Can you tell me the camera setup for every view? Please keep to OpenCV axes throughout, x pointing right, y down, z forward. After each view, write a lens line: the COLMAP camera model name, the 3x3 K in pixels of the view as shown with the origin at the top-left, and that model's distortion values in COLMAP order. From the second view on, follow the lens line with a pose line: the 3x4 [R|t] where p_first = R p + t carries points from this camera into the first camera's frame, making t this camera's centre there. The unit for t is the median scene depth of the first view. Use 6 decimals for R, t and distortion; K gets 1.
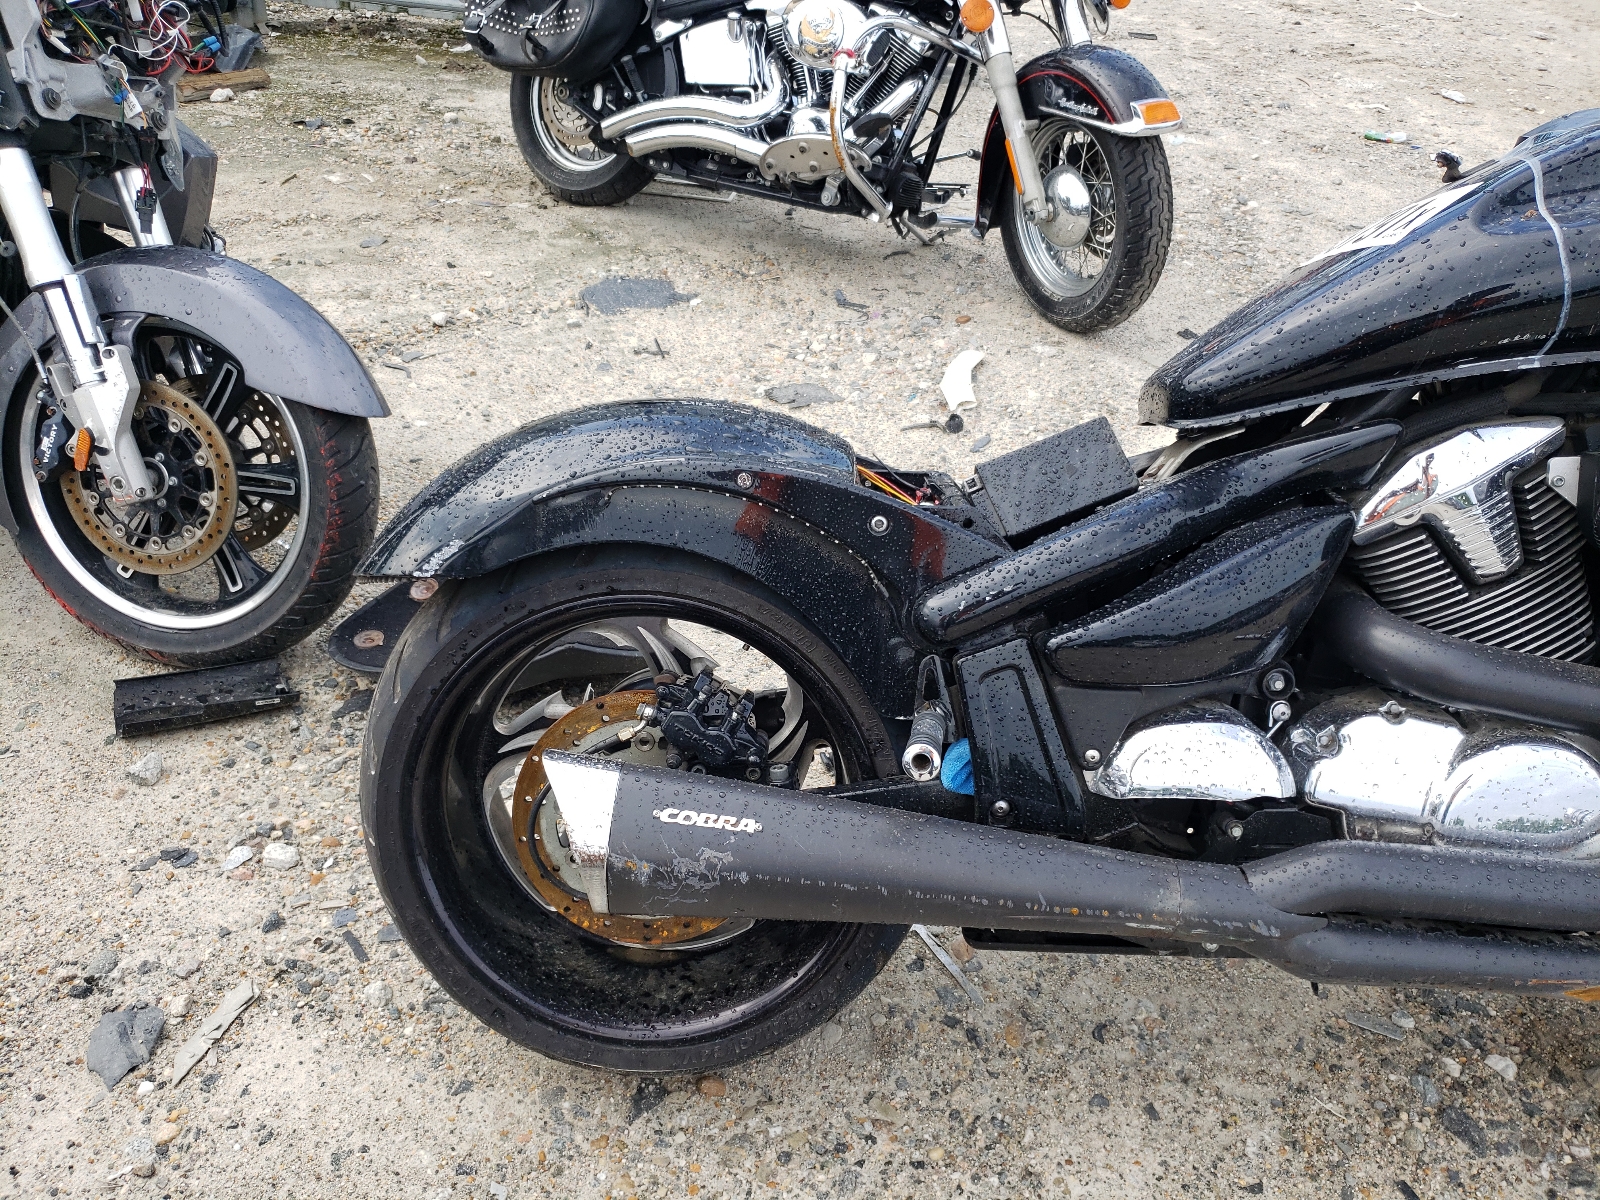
lens RADIAL K [[1213.7, 0, 800.0], [0, 1213.7, 600.0], [0, 0, 1]] dist [-0.002903, -0.008099]
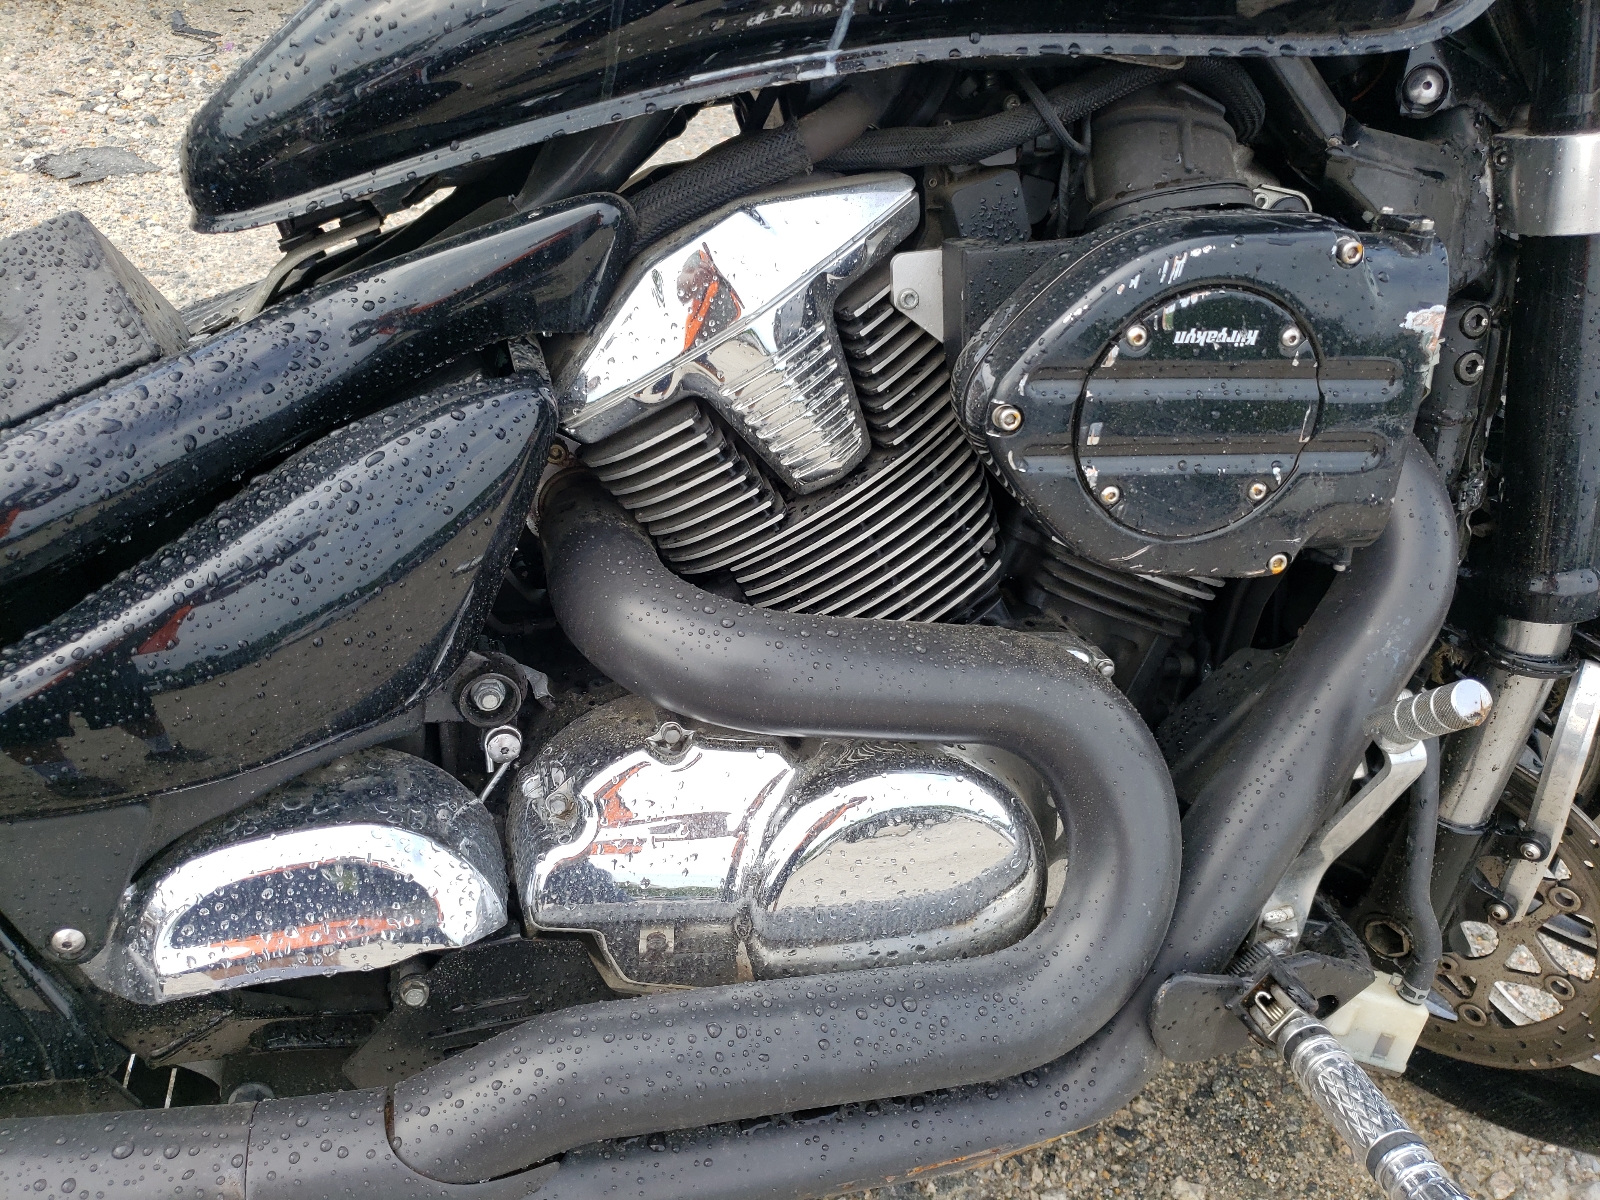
lens RADIAL K [[1276.1, 0, 711.8], [0, 1276.1, 598.5], [0, 0, 1]] dist [0.131258, -0.154787]
pose [[0.956286, -0.133447, 0.260208, 0.361304], [0.089234, 0.980530, 0.174922, -0.072470], [-0.278485, -0.144056, 0.949576, 0.445077]]
